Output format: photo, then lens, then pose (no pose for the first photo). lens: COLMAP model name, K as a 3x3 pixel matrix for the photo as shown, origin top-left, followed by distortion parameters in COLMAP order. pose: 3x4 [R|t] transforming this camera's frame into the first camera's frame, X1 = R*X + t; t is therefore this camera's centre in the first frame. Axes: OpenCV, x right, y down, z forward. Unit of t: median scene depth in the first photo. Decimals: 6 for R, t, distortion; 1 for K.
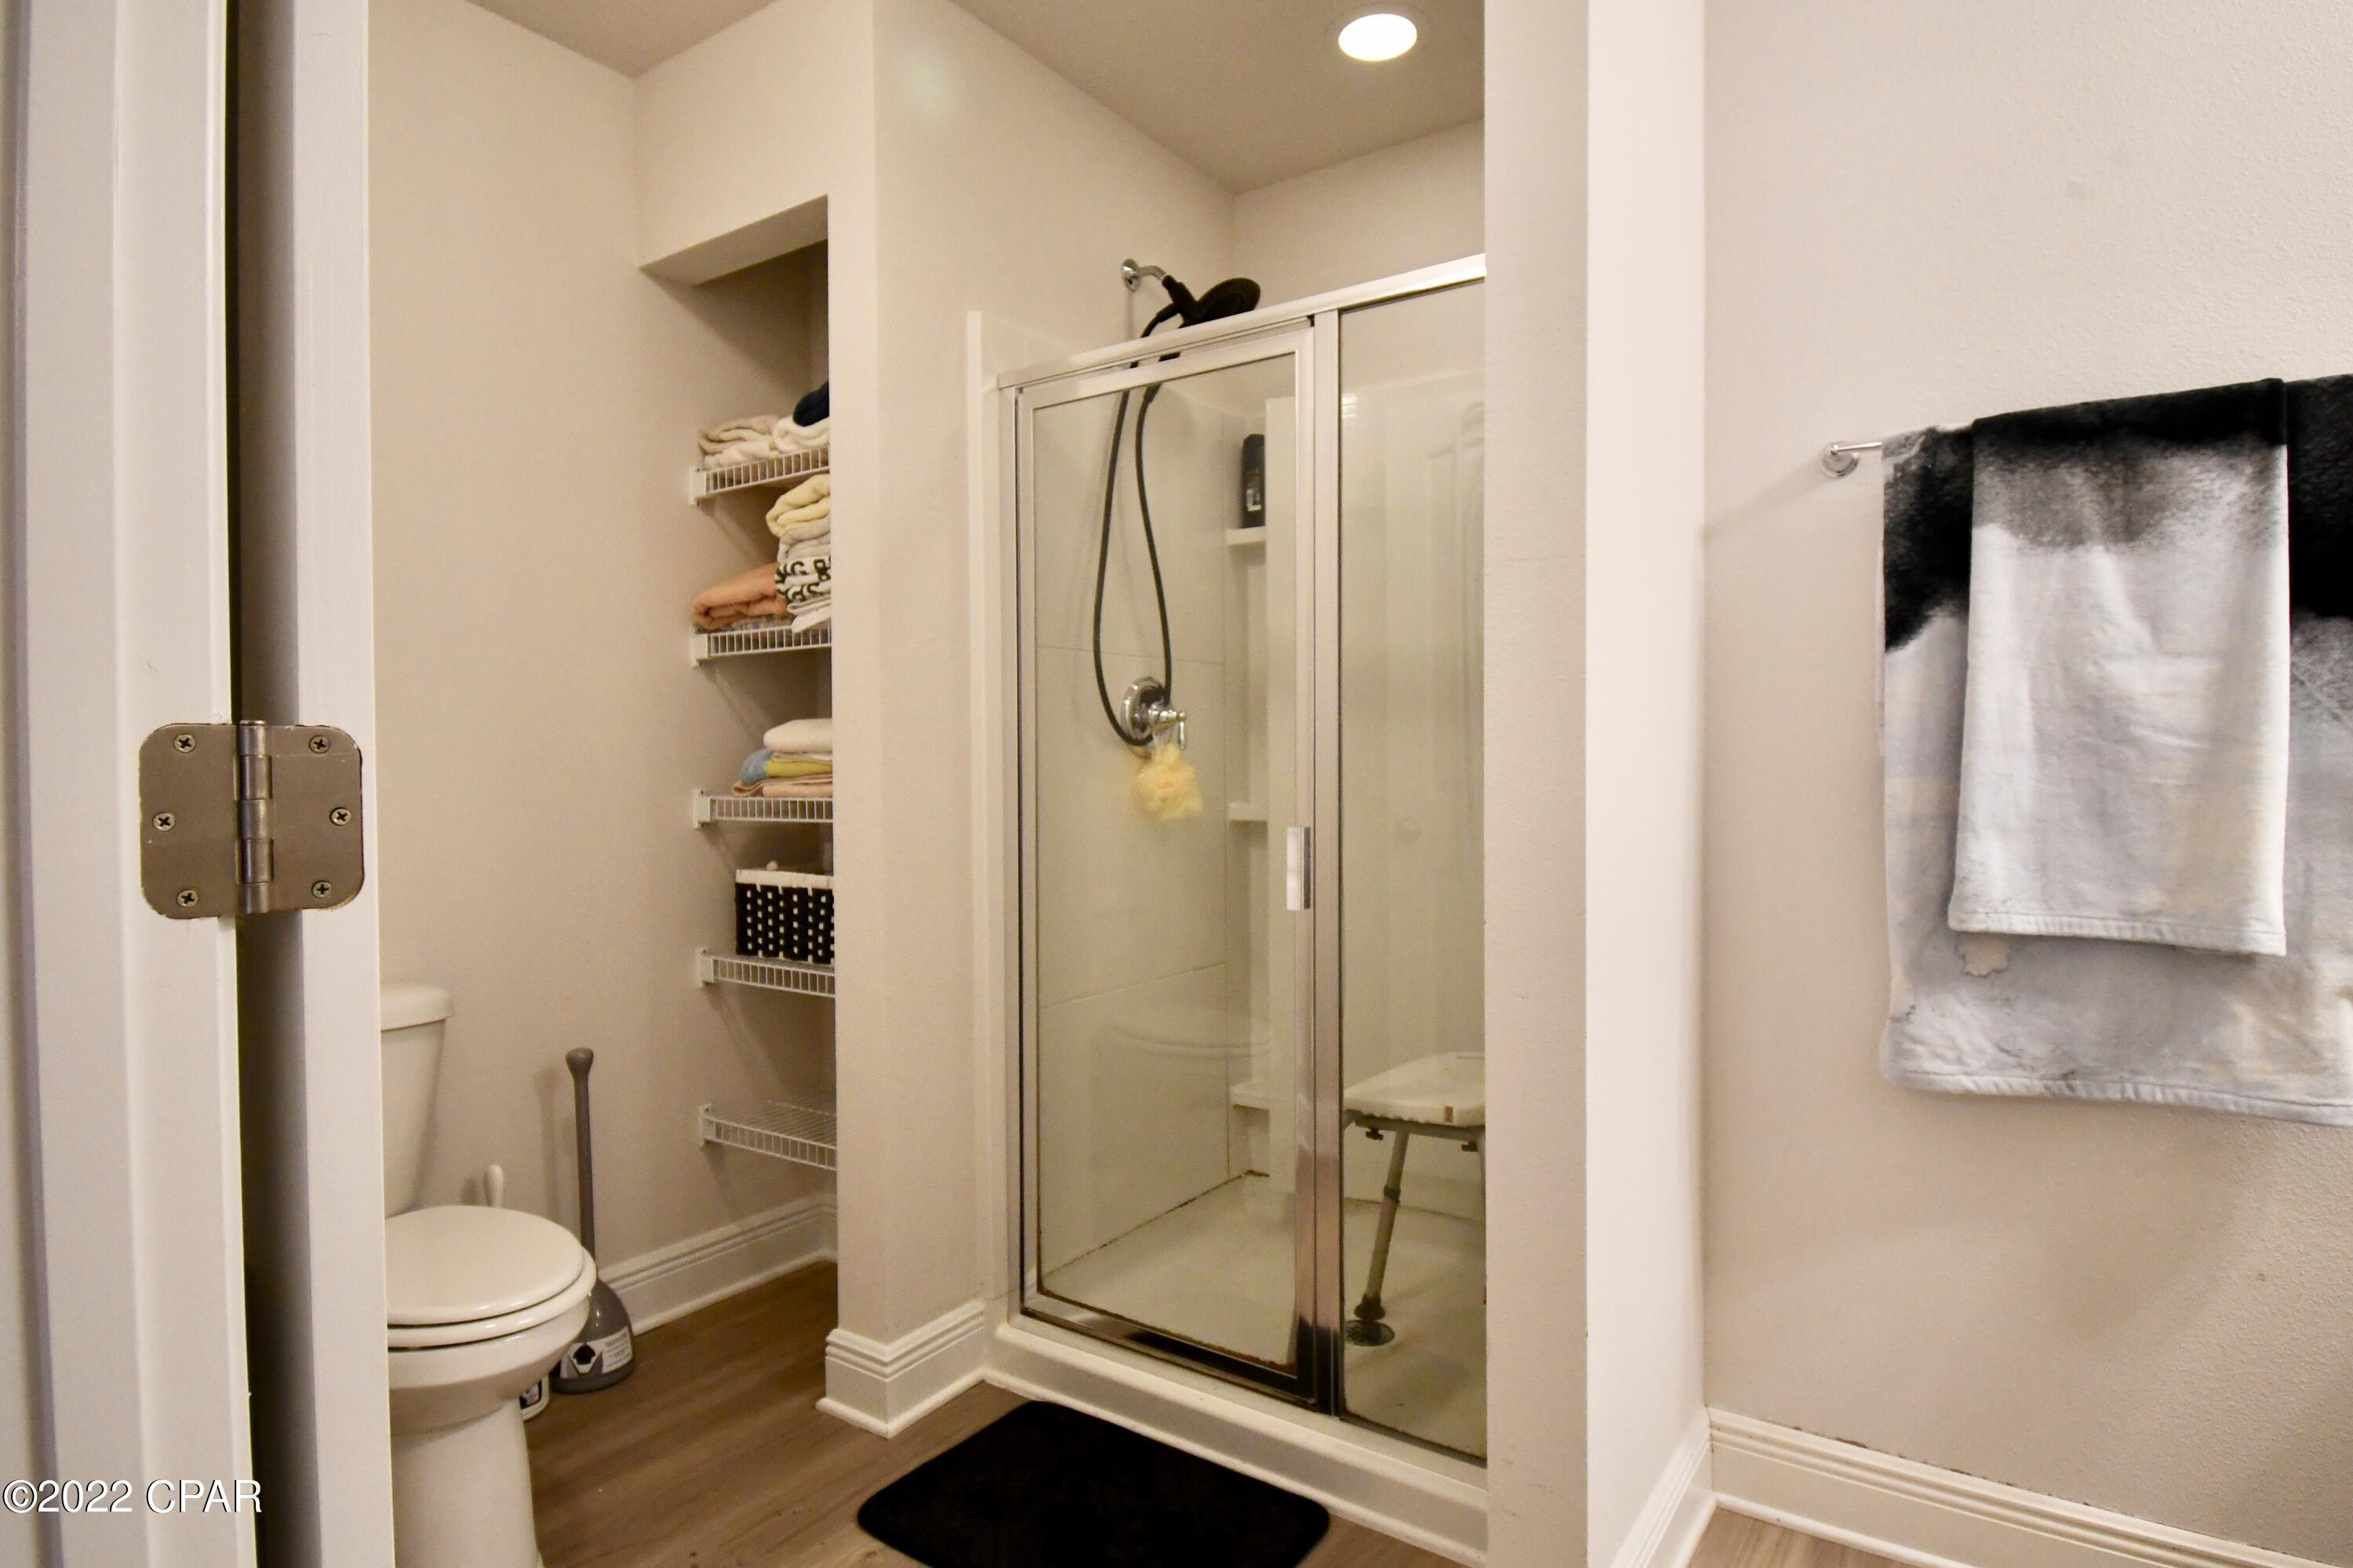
lens RADIAL K [[1264.7, 0, 1165.3], [0, 1264.7, 783.8], [0, 0, 1]] dist [0.006899, -0.017634]
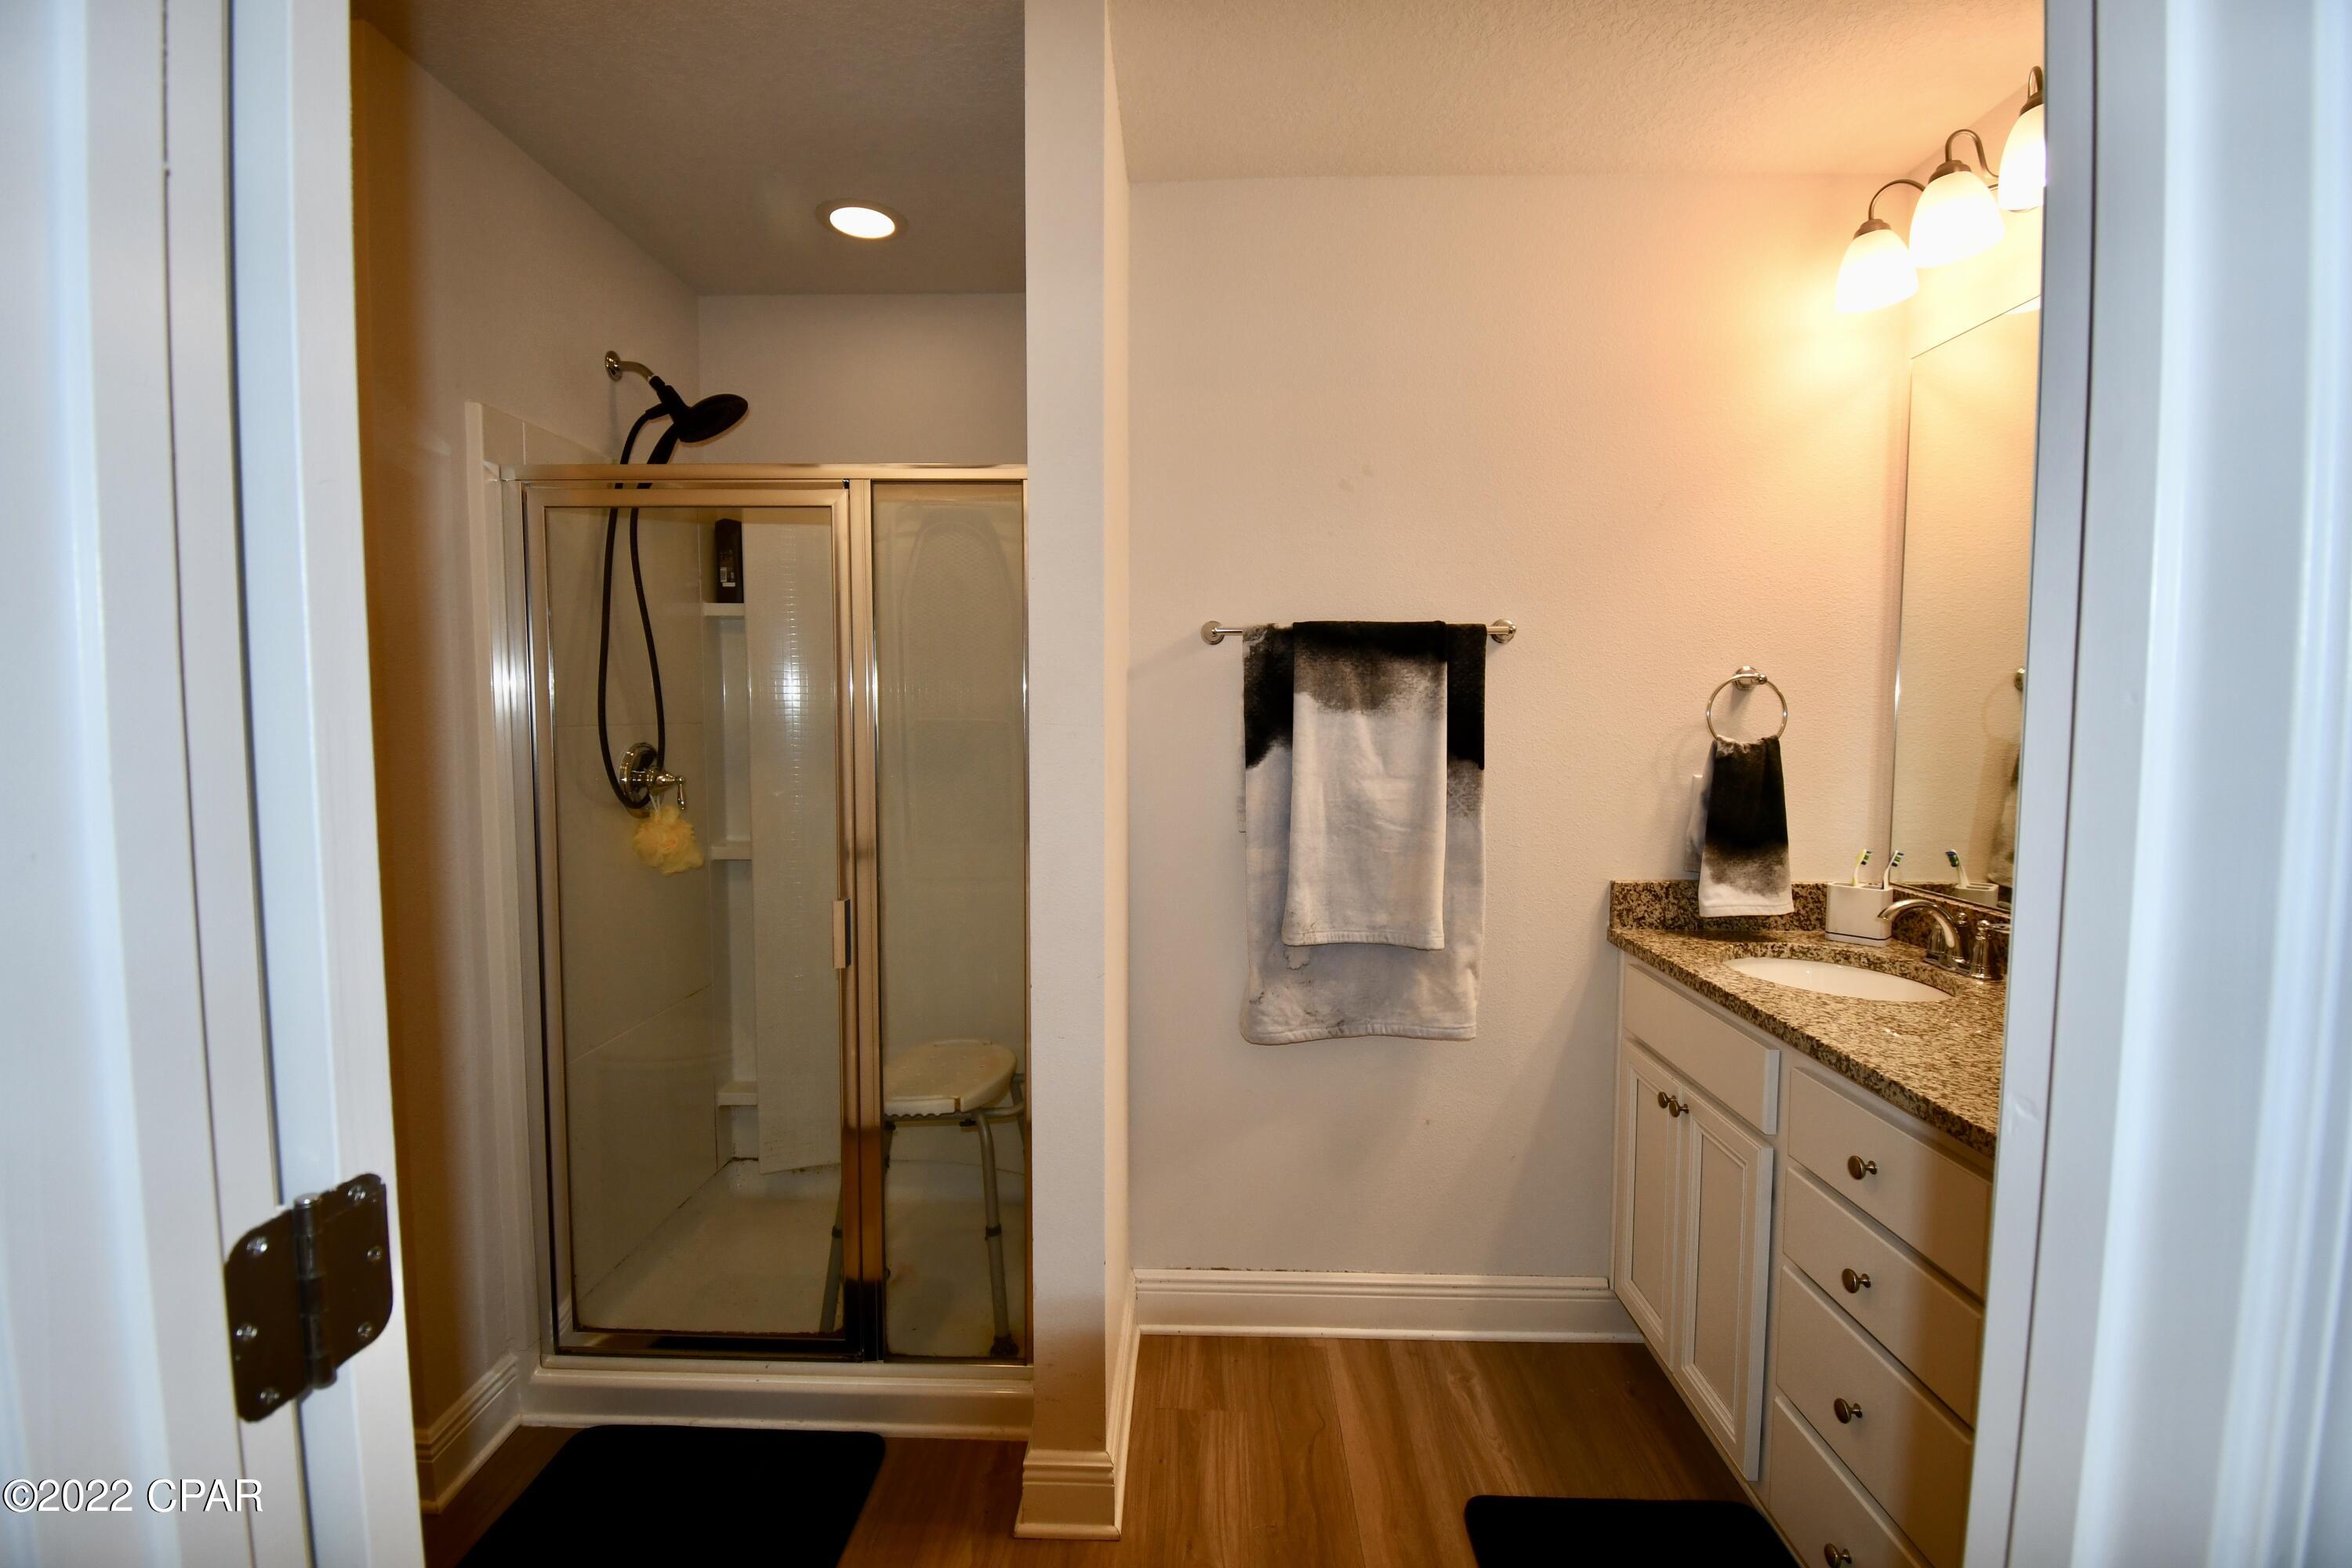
lens RADIAL K [[1047.7, 0, 1180.4], [0, 1047.7, 778.3], [0, 0, 1]] dist [0.008990, -0.018938]
pose [[0.830928, -0.028324, 0.555658, -0.186008], [0.004099, 0.998988, 0.044793, -0.130741], [-0.556365, -0.034942, 0.830203, -0.019516]]
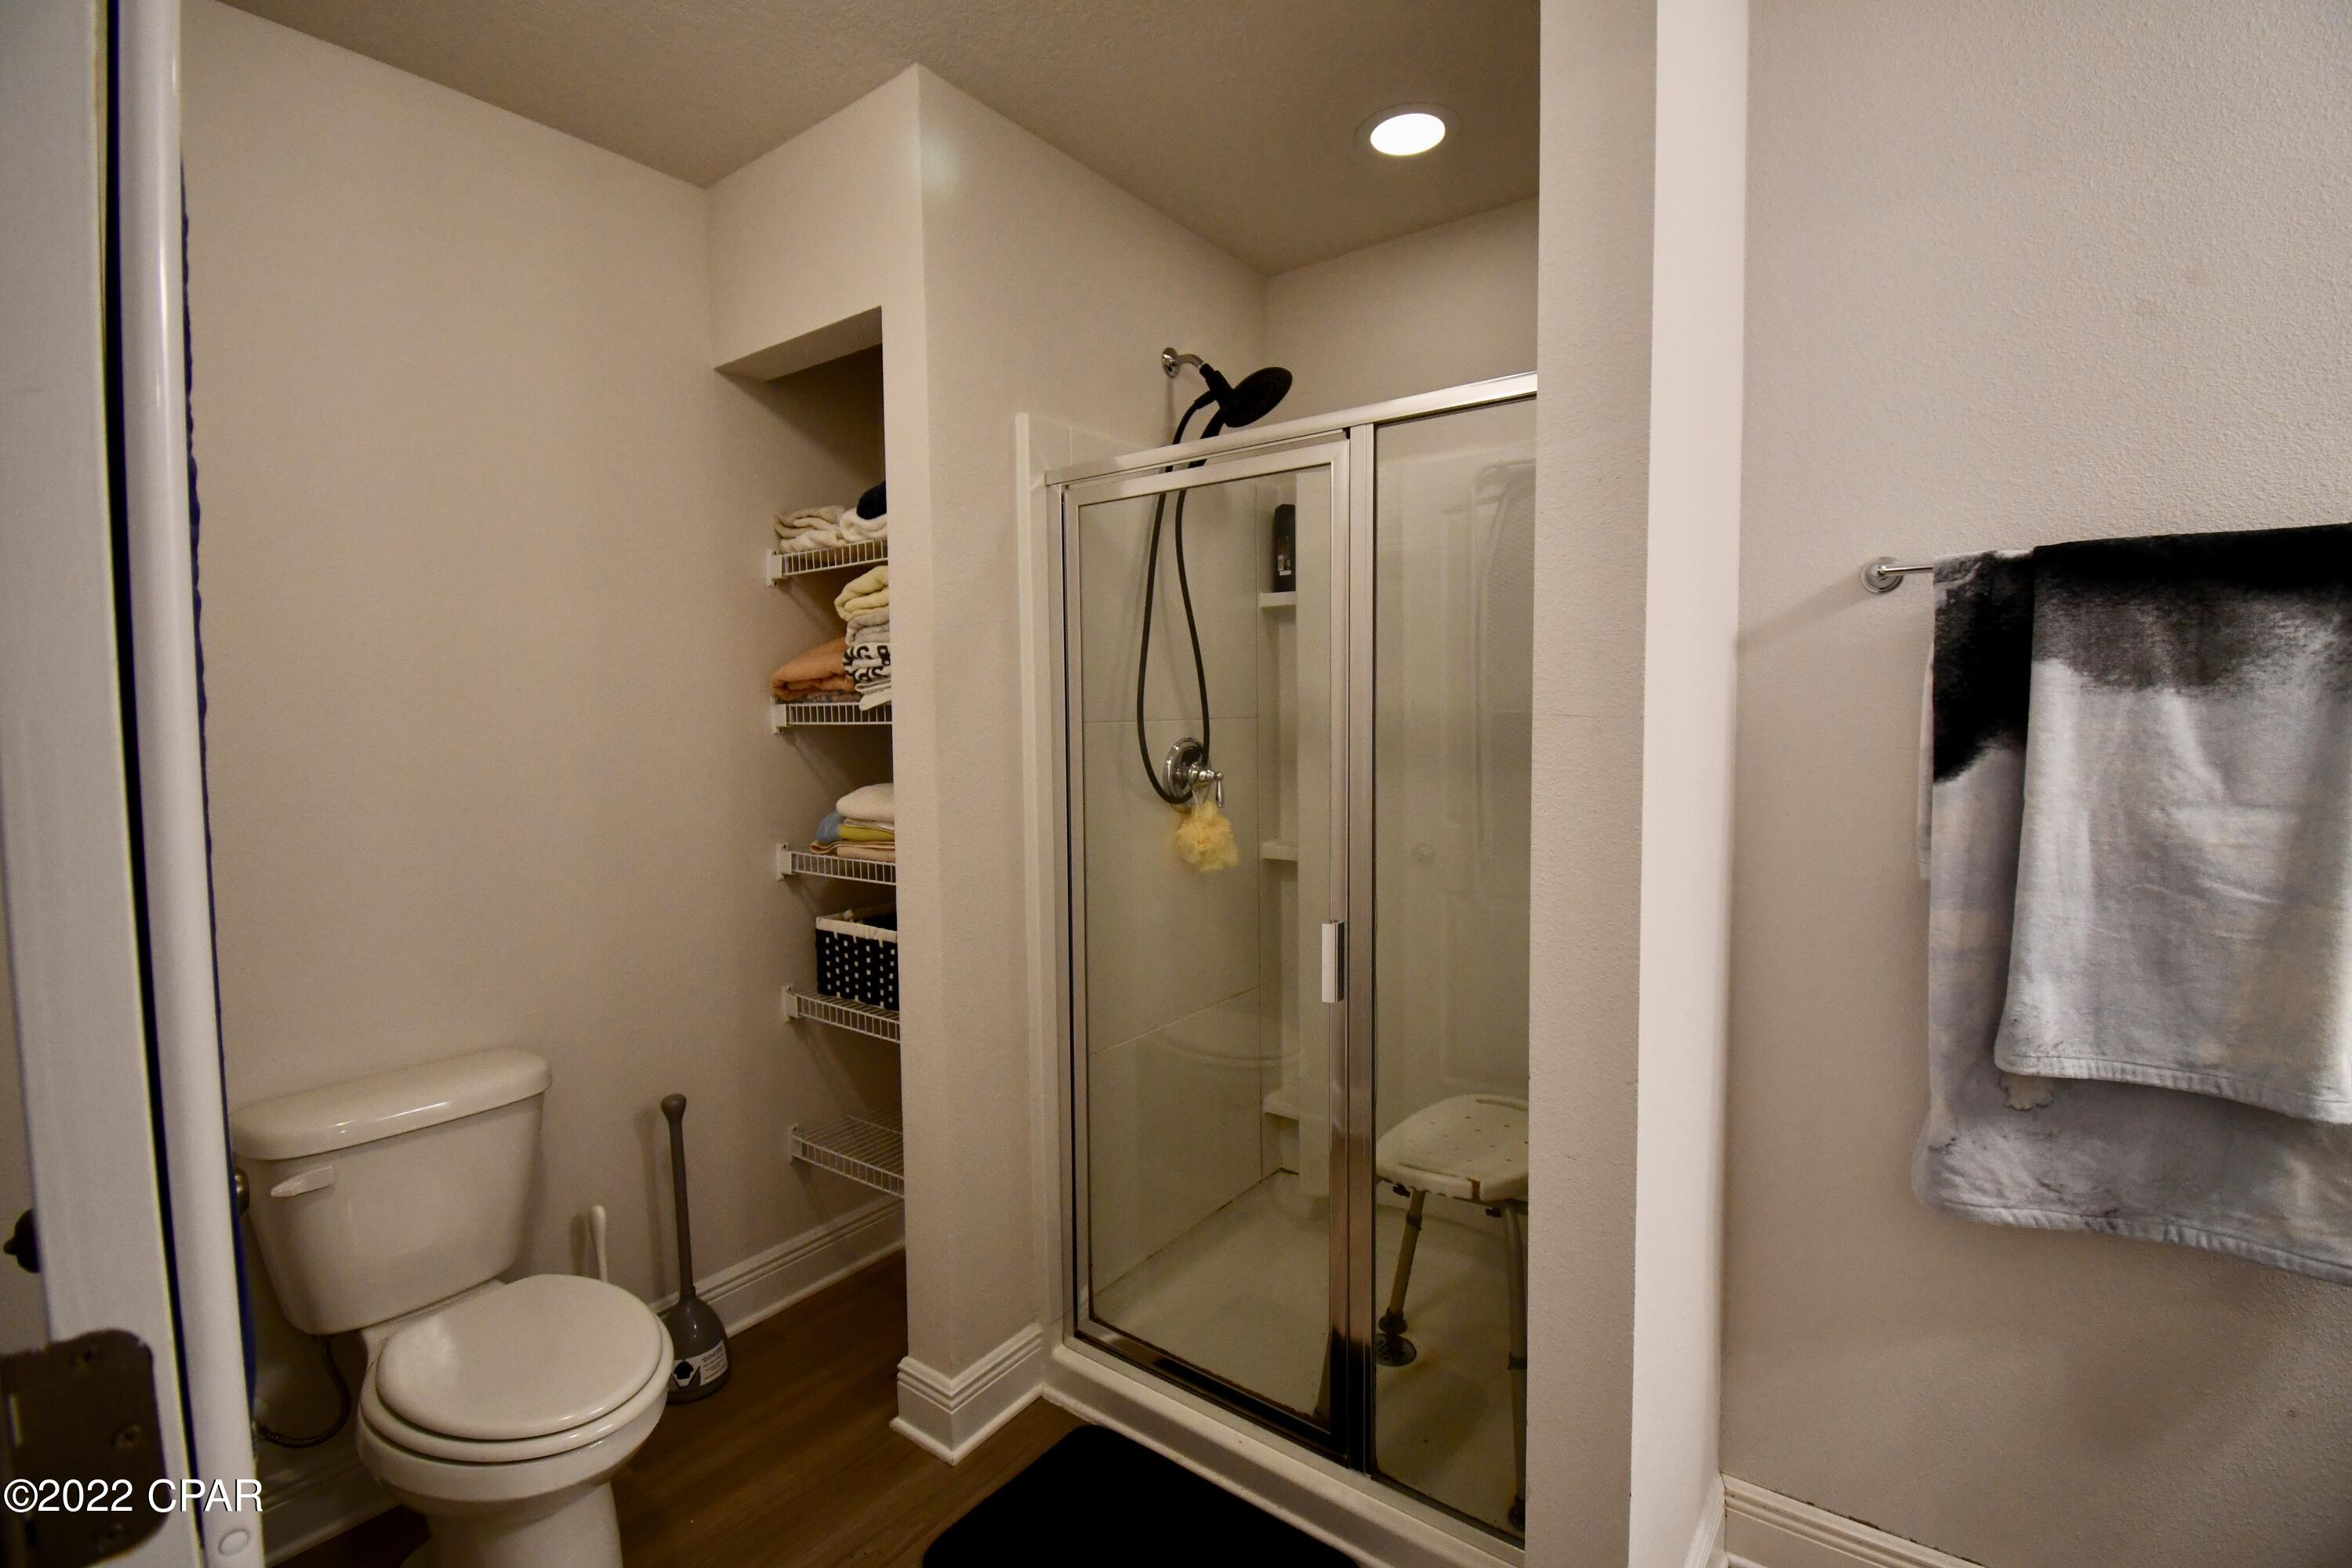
lens RADIAL K [[1047.7, 0, 1163.6], [0, 1047.7, 774.6], [0, 0, 1]] dist [0.008990, -0.018938]
pose [[0.999324, -0.003321, -0.036608, -0.002398], [0.004876, 0.999085, 0.042481, -0.129149], [0.036433, -0.042630, 0.998426, 0.140410]]
